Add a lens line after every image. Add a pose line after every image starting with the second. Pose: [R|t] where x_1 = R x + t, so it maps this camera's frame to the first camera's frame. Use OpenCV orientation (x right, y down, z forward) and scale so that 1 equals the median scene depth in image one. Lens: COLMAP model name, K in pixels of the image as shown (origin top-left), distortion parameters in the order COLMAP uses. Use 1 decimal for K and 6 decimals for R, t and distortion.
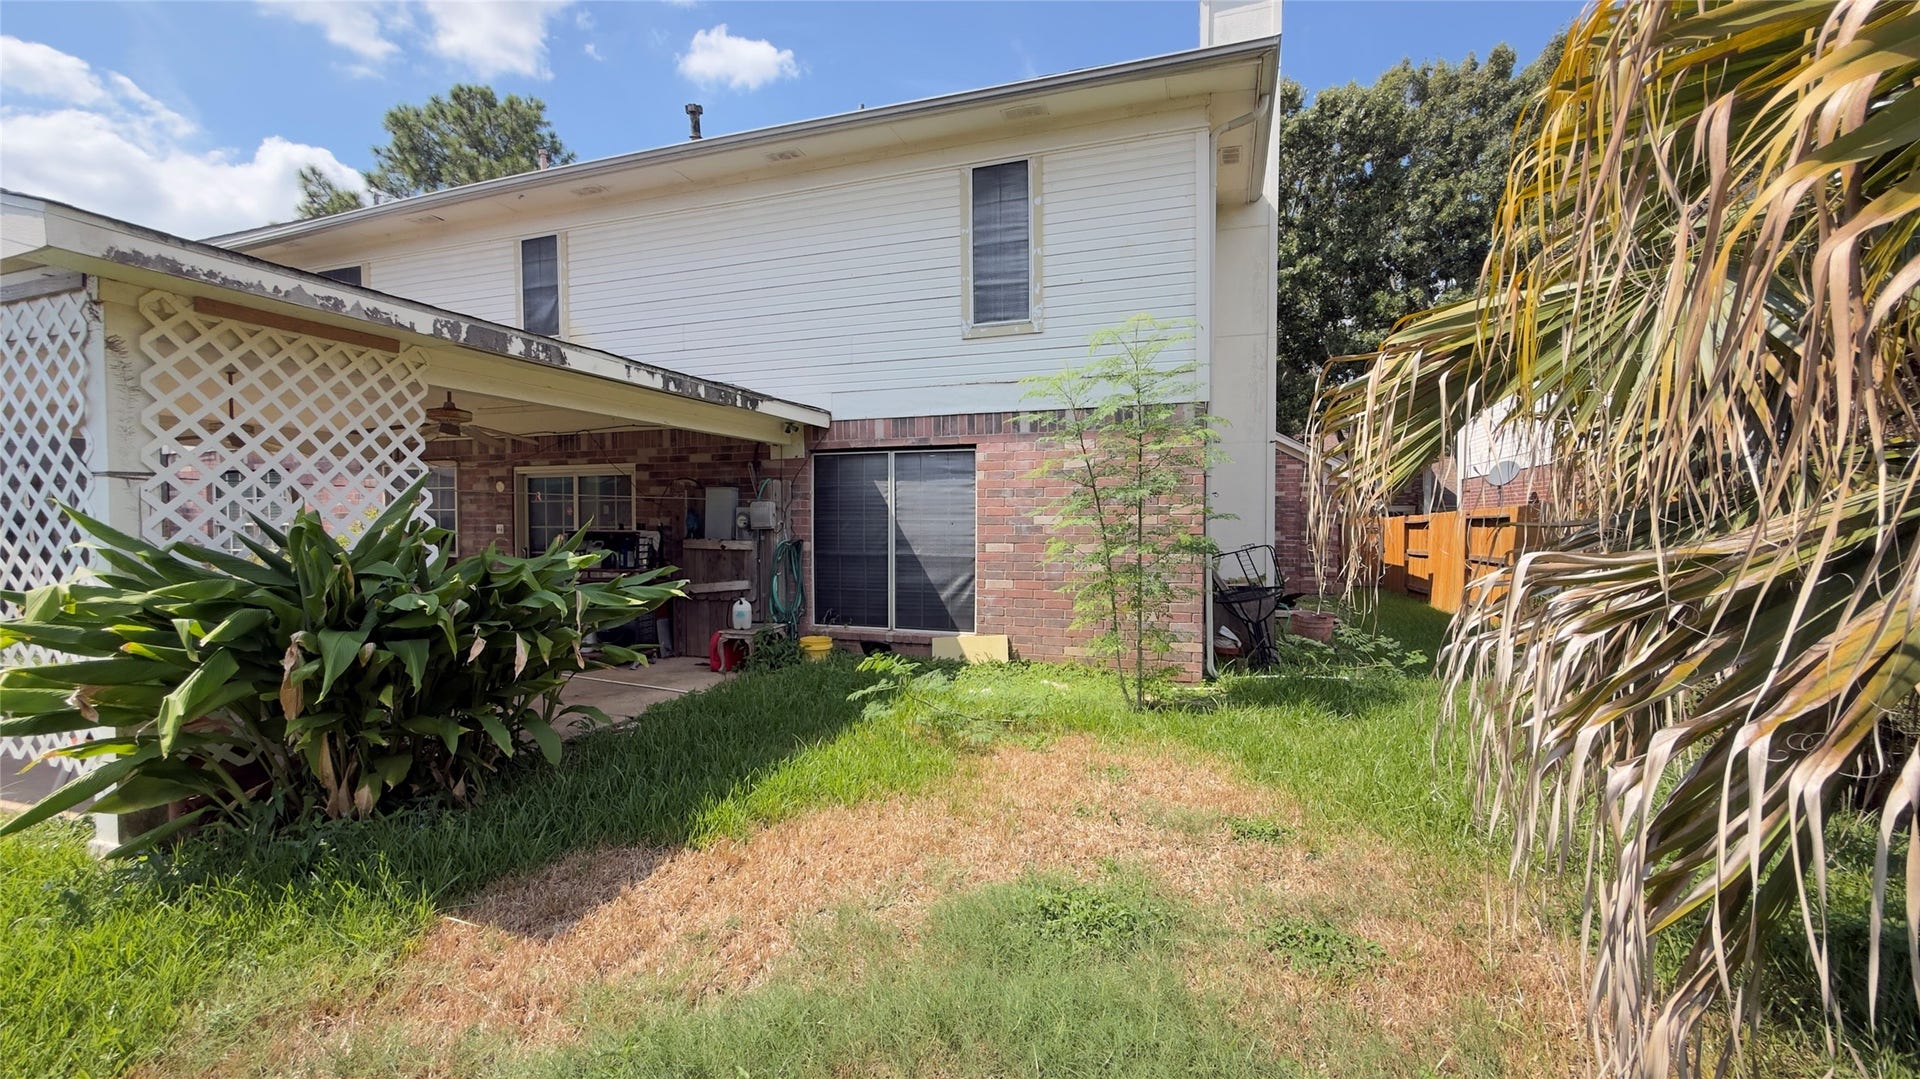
lens RADIAL K [[767.4, 0, 960.0], [0, 767.4, 539.5], [0, 0, 1]] dist [-0.000076, -0.000108]
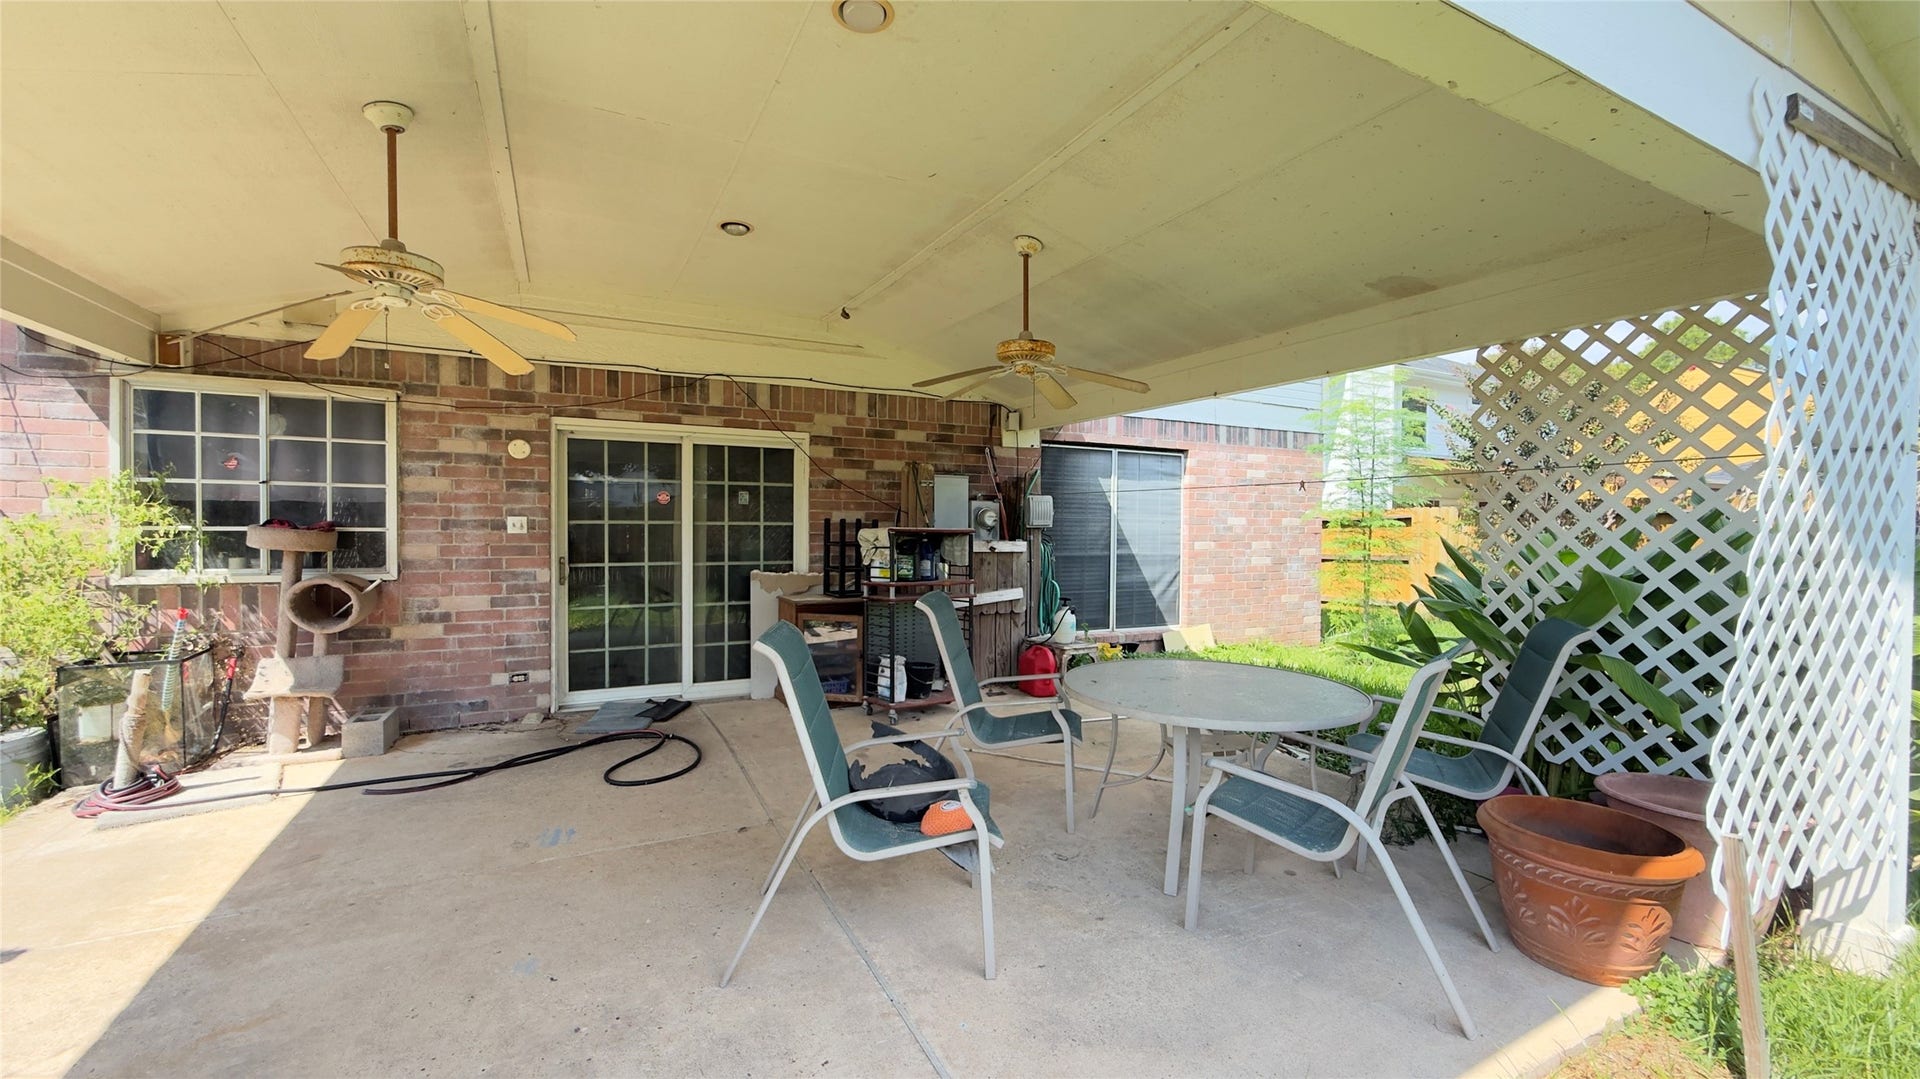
lens RADIAL K [[767.4, 0, 960.0], [0, 767.4, 539.5], [0, 0, 1]] dist [-0.000076, -0.000108]
pose [[0.694536, -0.005307, 0.719439, -0.876054], [0.008868, 0.999960, -0.001184, 0.000389], [-0.719404, 0.007202, 0.694555, 0.430677]]
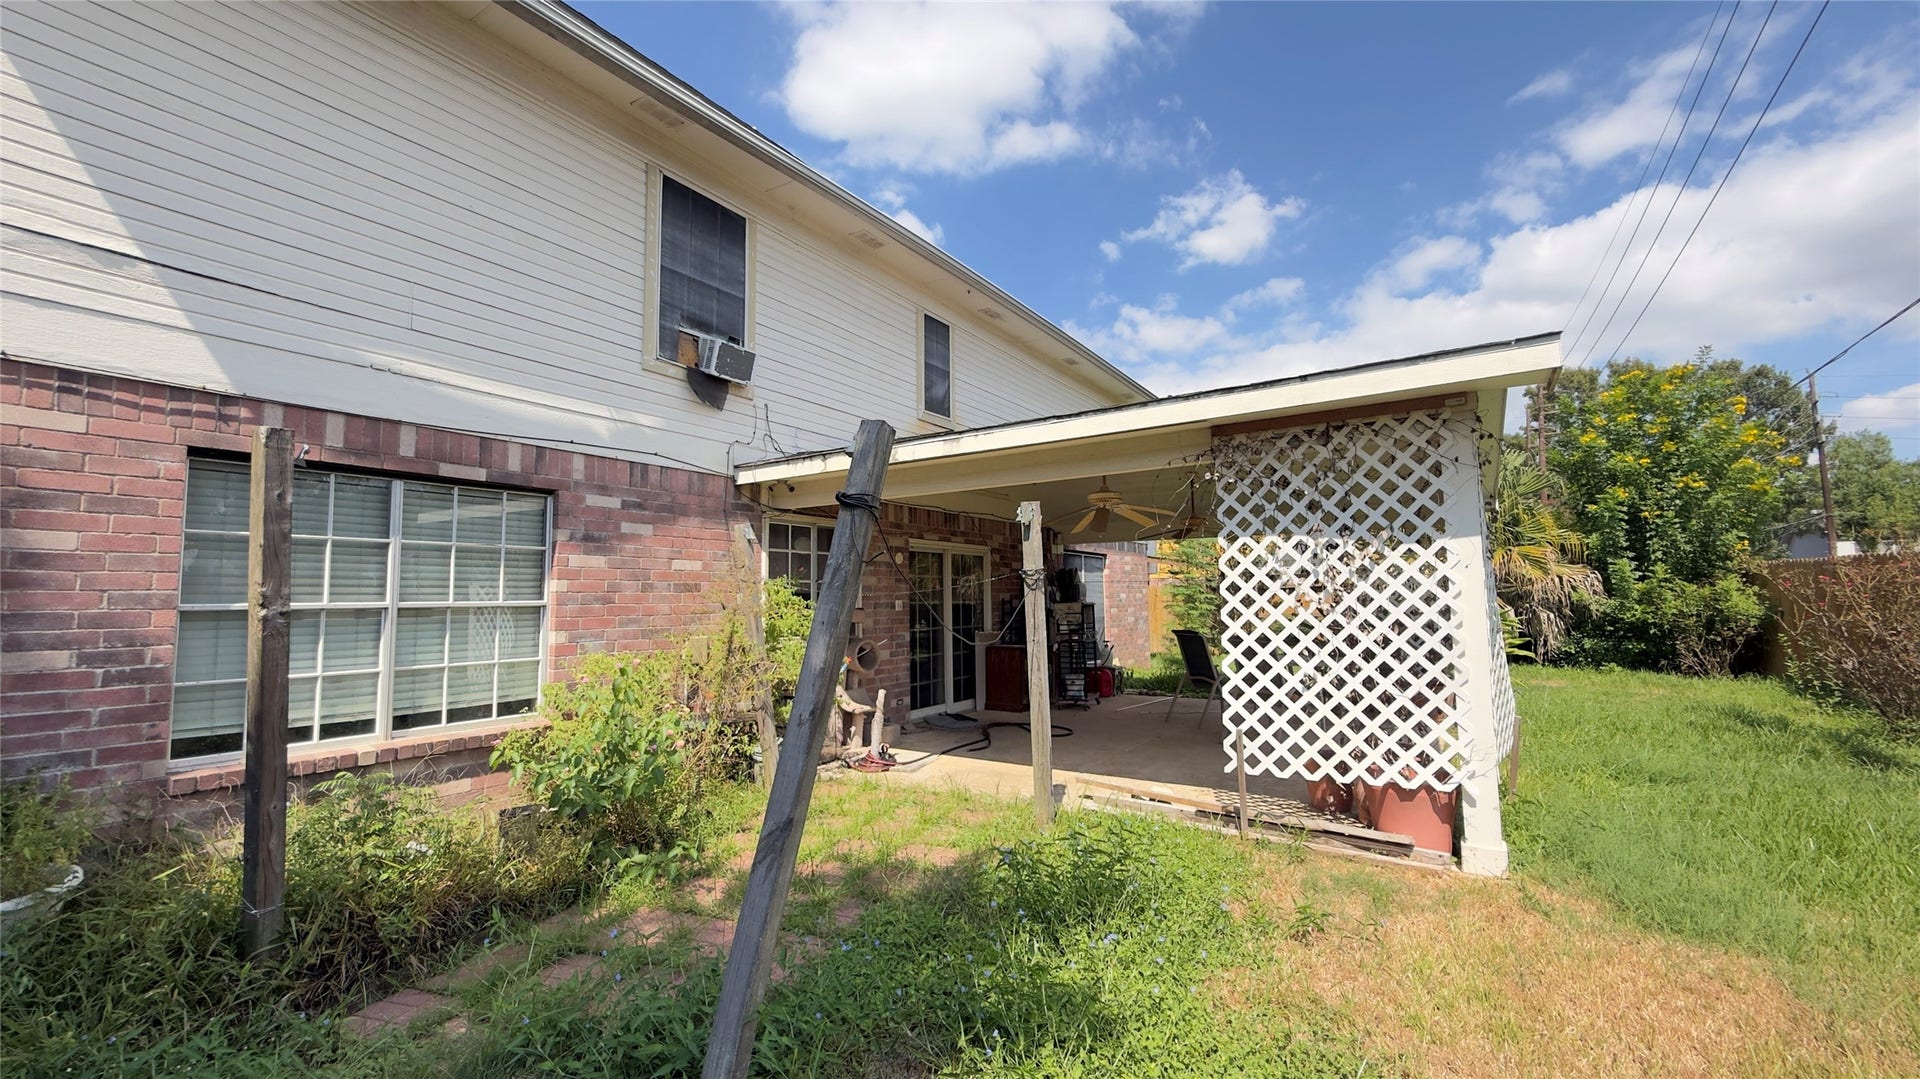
lens RADIAL K [[767.4, 0, 960.0], [0, 767.4, 539.5], [0, 0, 1]] dist [-0.000076, -0.000108]
pose [[0.245089, 0.075718, 0.966539, -1.638674], [0.034438, 0.995636, -0.086730, -0.011342], [-0.968889, 0.054542, 0.241412, 0.801109]]
